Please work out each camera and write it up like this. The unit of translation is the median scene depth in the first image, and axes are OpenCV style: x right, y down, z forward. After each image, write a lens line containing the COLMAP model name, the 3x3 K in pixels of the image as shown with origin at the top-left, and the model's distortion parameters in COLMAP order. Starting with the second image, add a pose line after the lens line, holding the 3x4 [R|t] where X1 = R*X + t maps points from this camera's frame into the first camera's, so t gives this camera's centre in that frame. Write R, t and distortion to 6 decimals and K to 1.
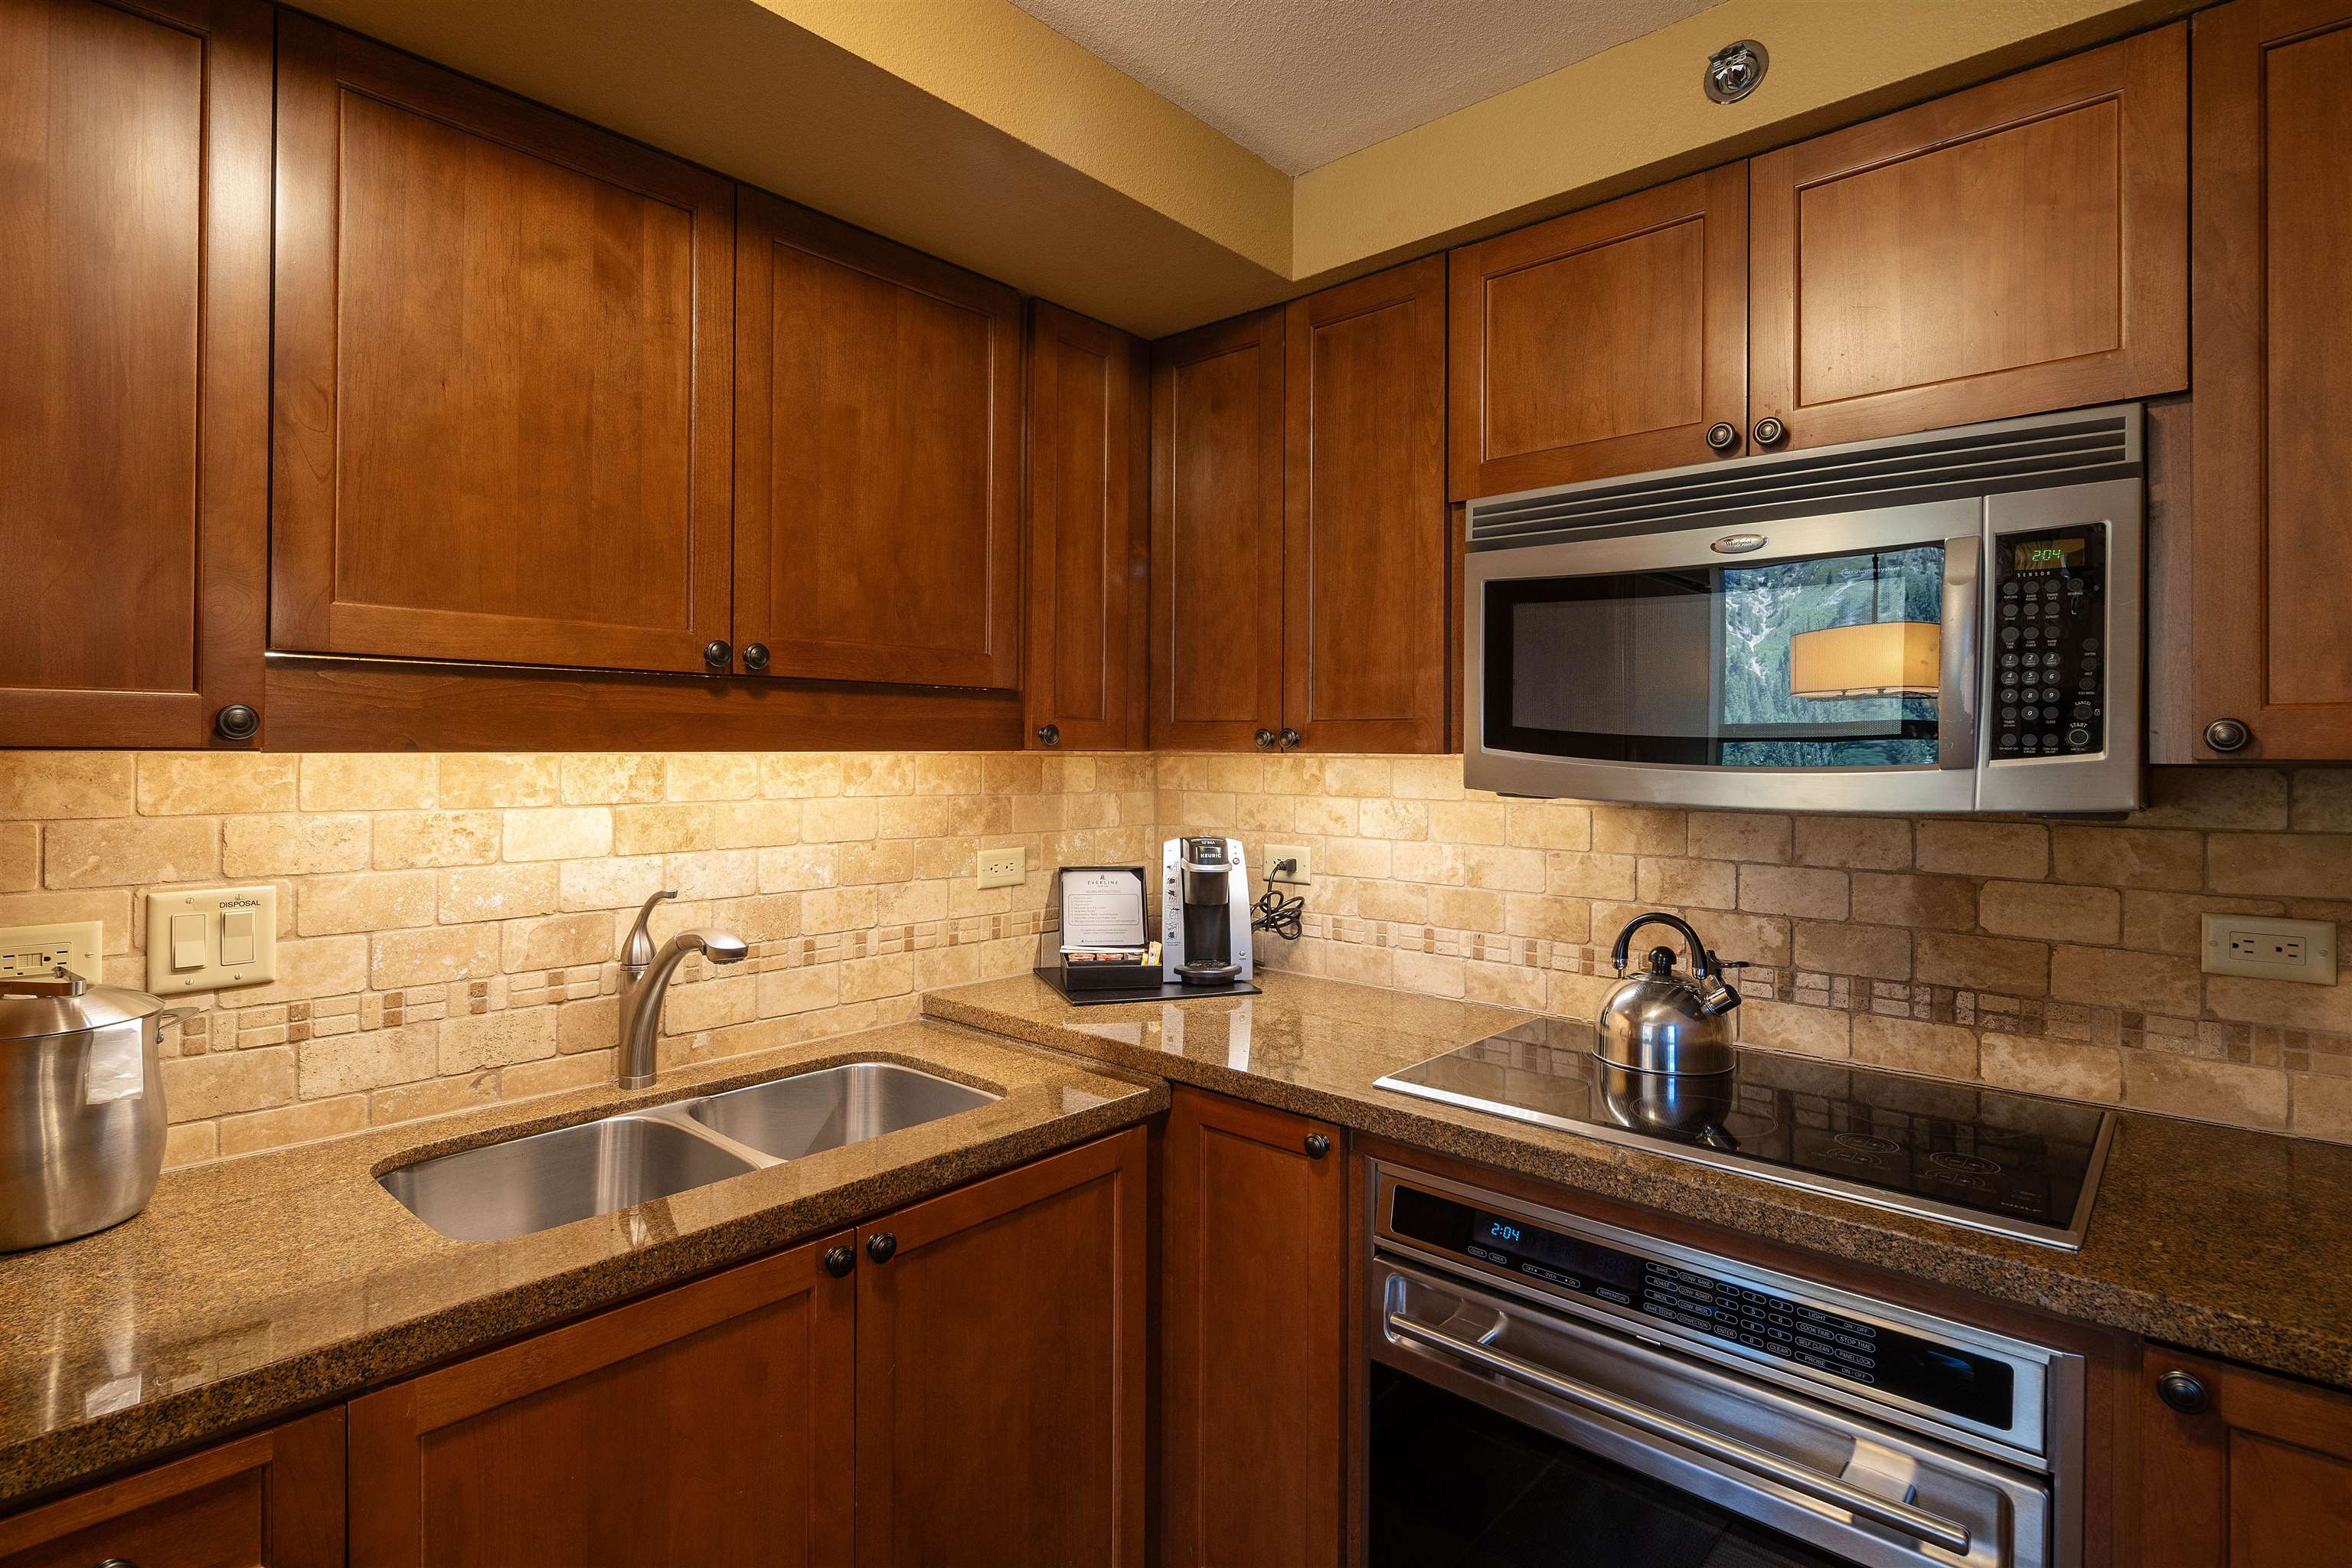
lens RADIAL K [[1151.0, 0, 1168.9], [0, 1151.0, 746.4], [0, 0, 1]] dist [0.005820, -0.005428]
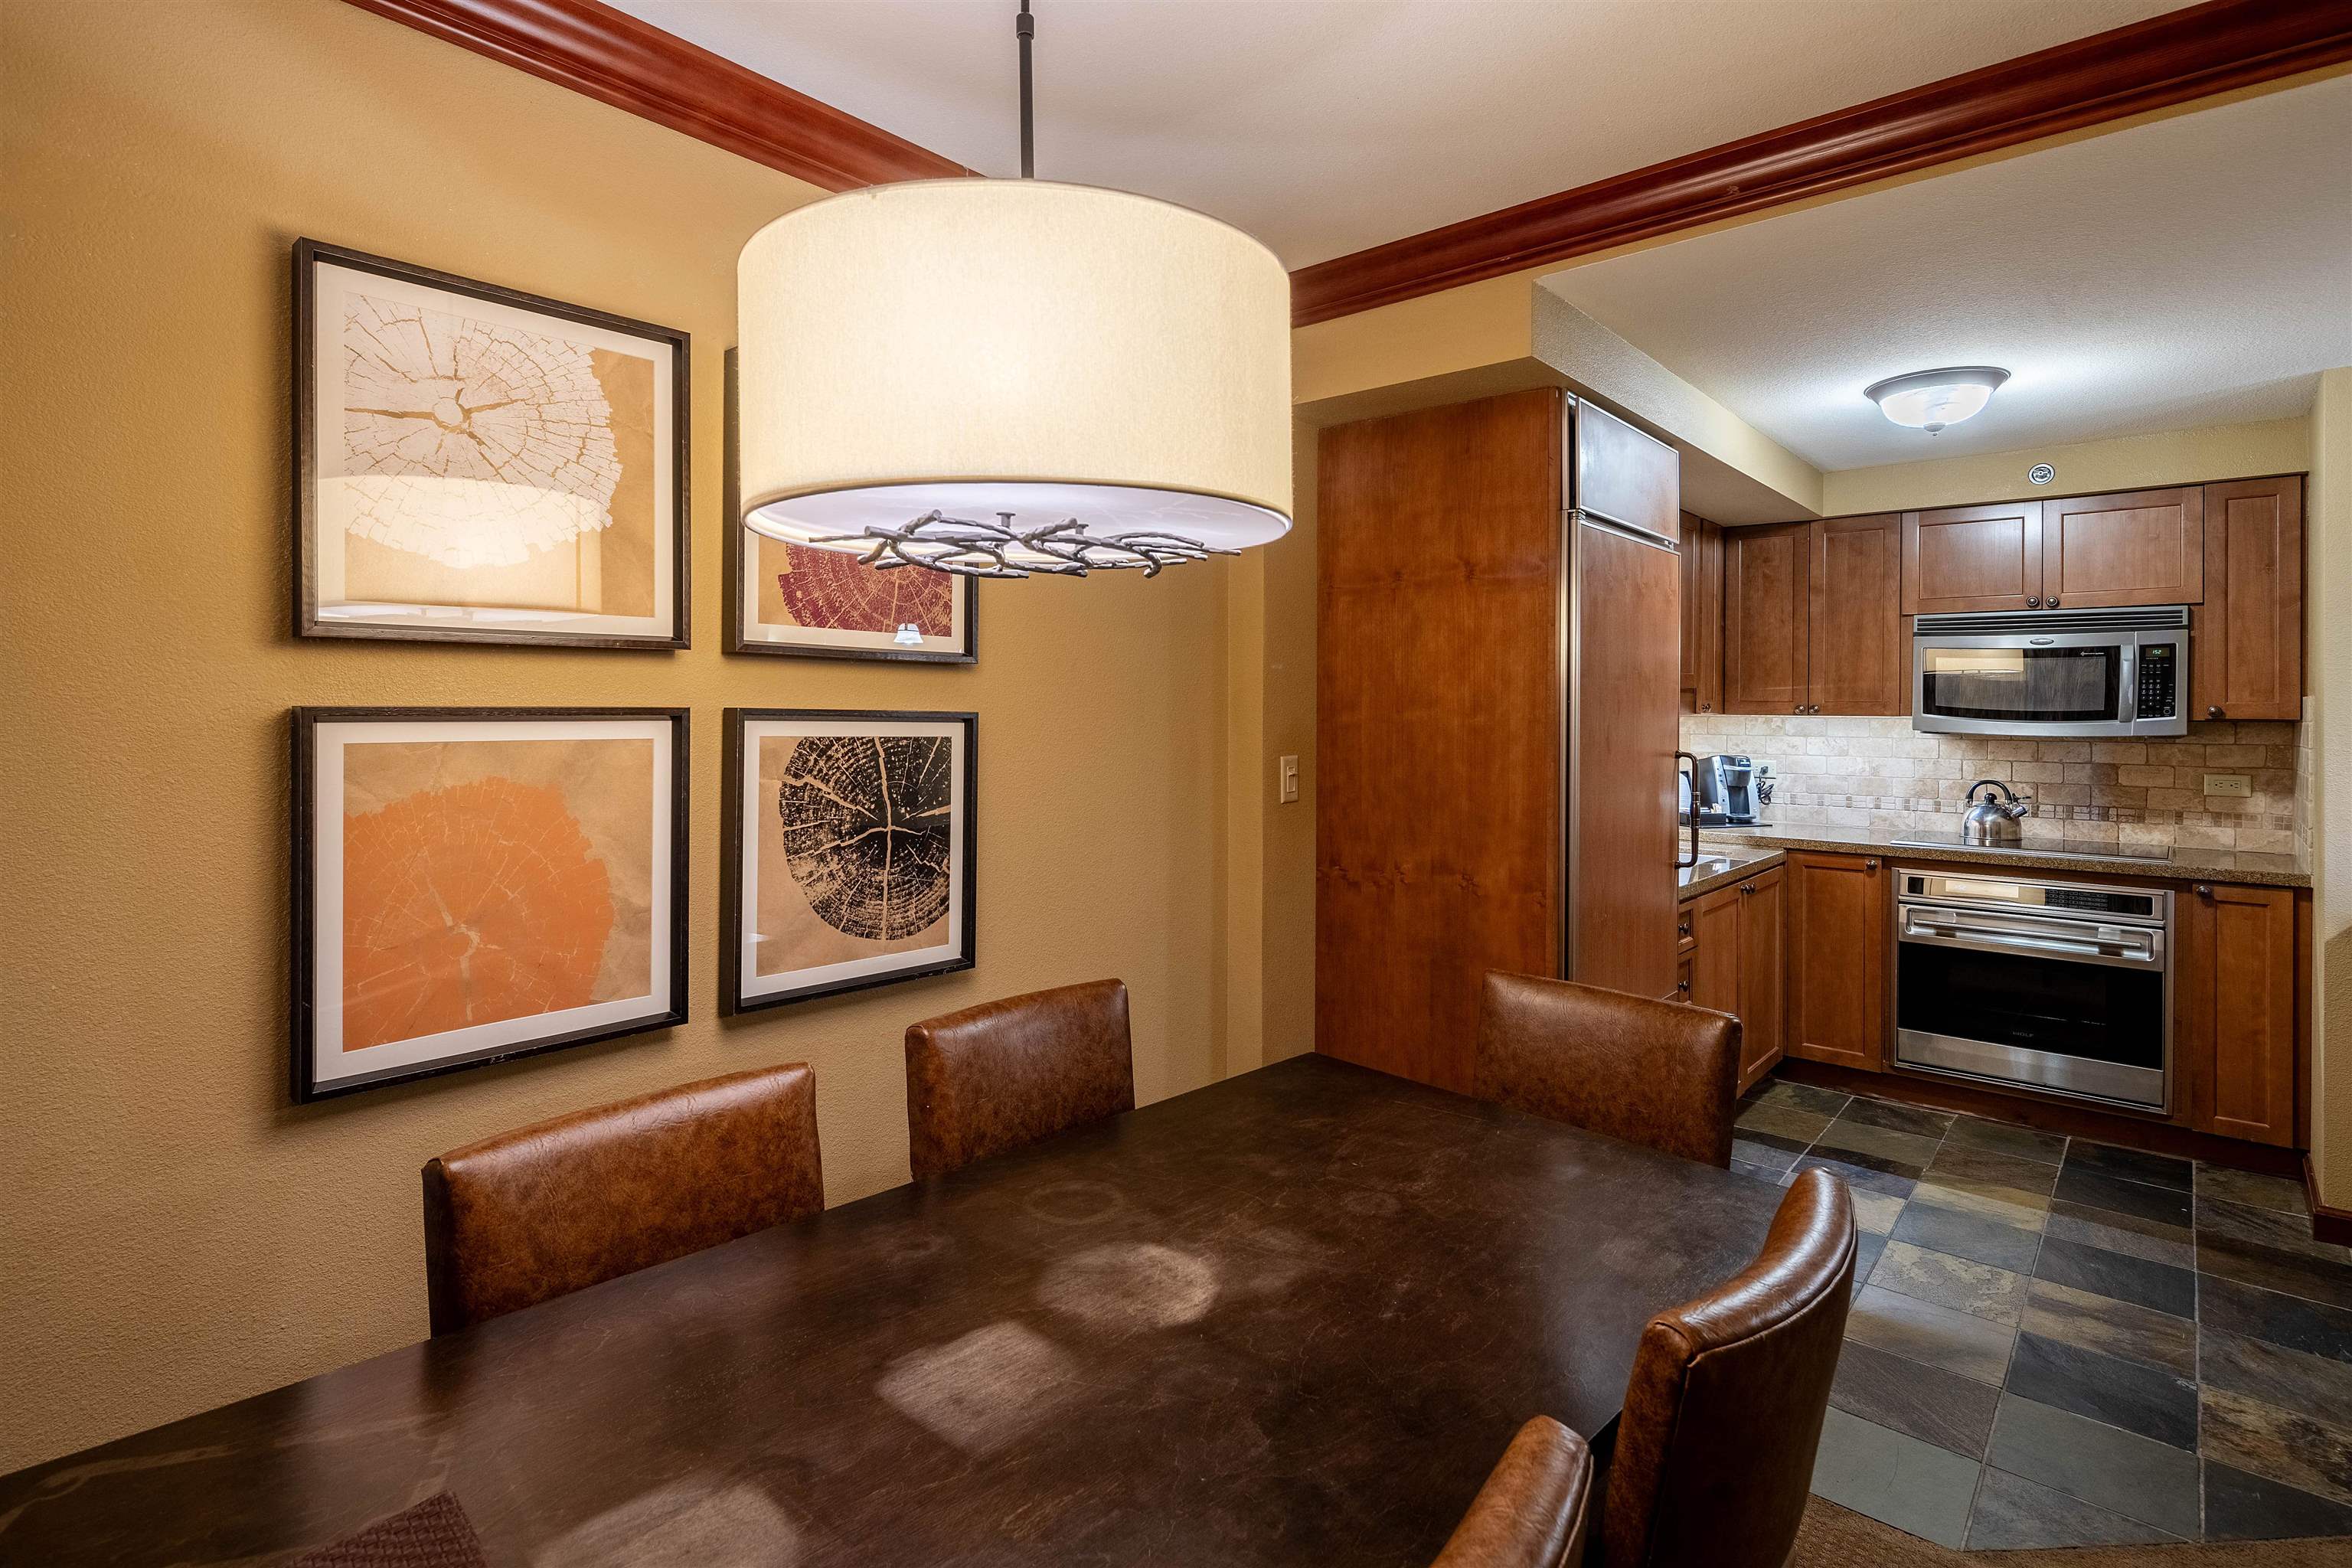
lens RADIAL K [[1151.0, 0, 1164.7], [0, 1151.0, 707.4], [0, 0, 1]] dist [0.005820, -0.005428]
pose [[0.999914, 0.000599, 0.013120, -1.360027], [-0.000631, 0.999997, 0.002390, -0.017405], [-0.013119, -0.002398, 0.999911, -1.441164]]
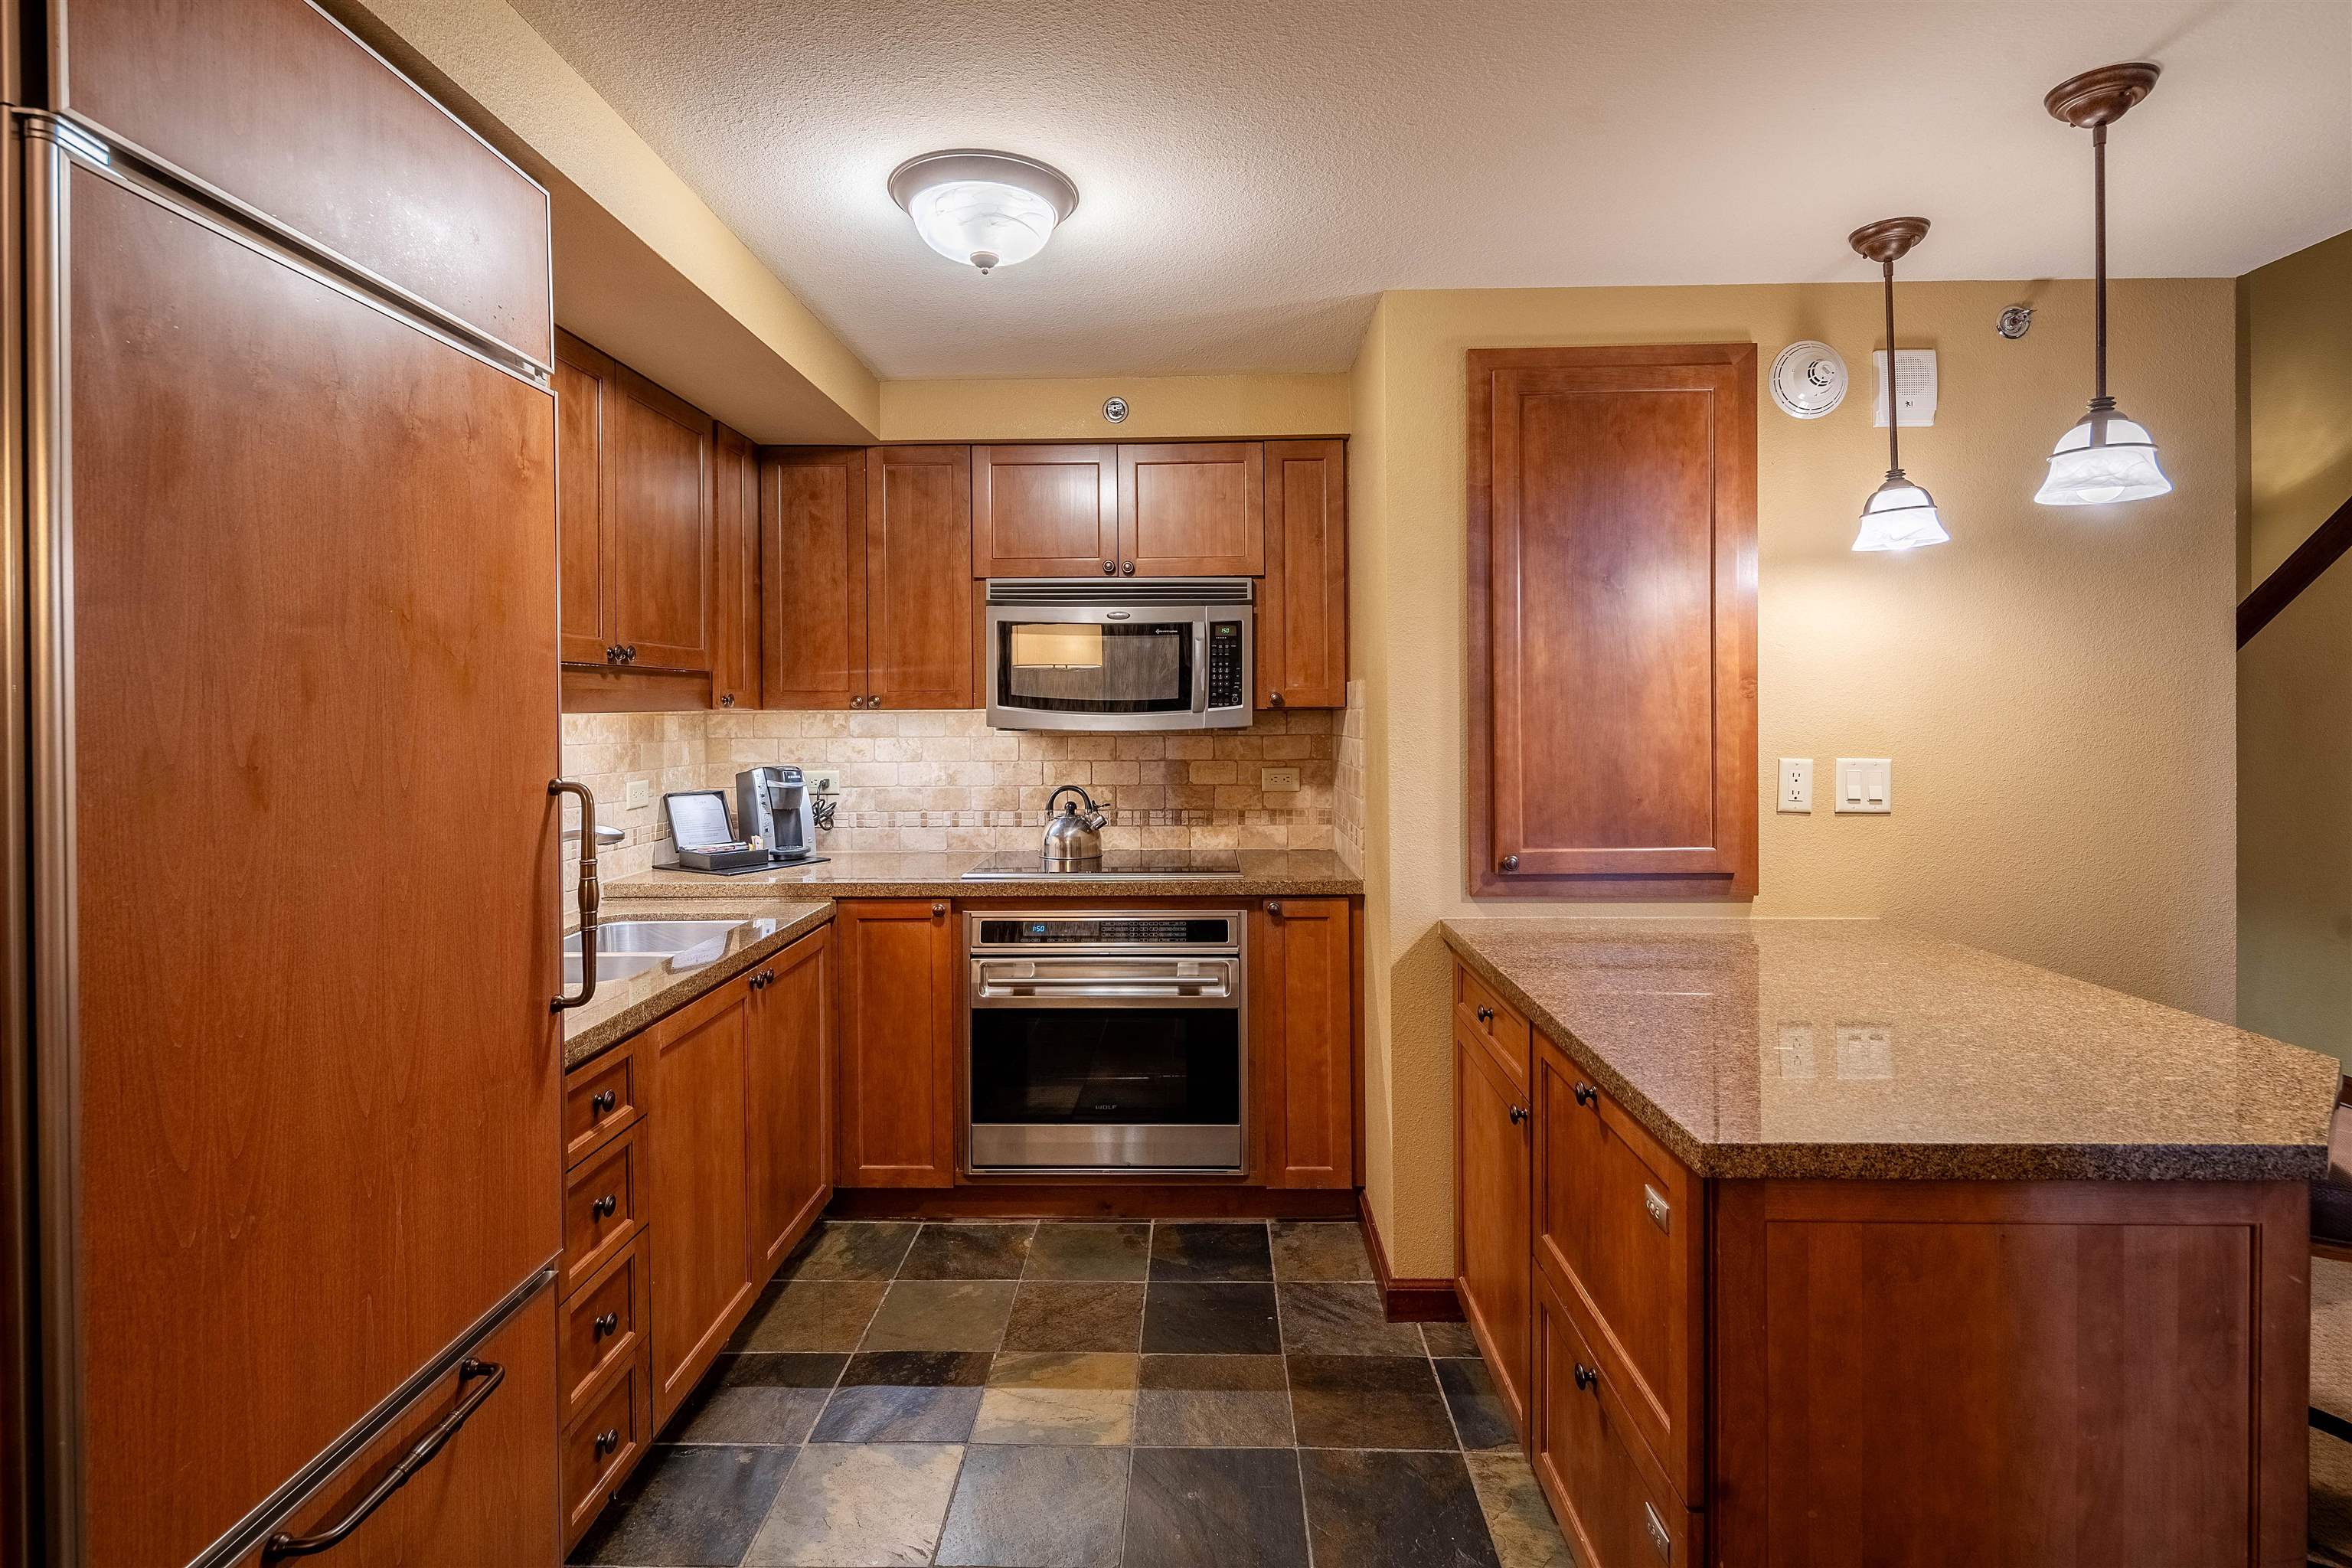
lens RADIAL K [[1151.0, 0, 1174.2], [0, 1151.0, 715.7], [0, 0, 1]] dist [0.005820, -0.005428]
pose [[0.755260, -0.015098, 0.655252, -0.752126], [0.009225, 0.999880, 0.012406, -0.003321], [-0.655361, -0.003325, 0.755309, -0.652550]]
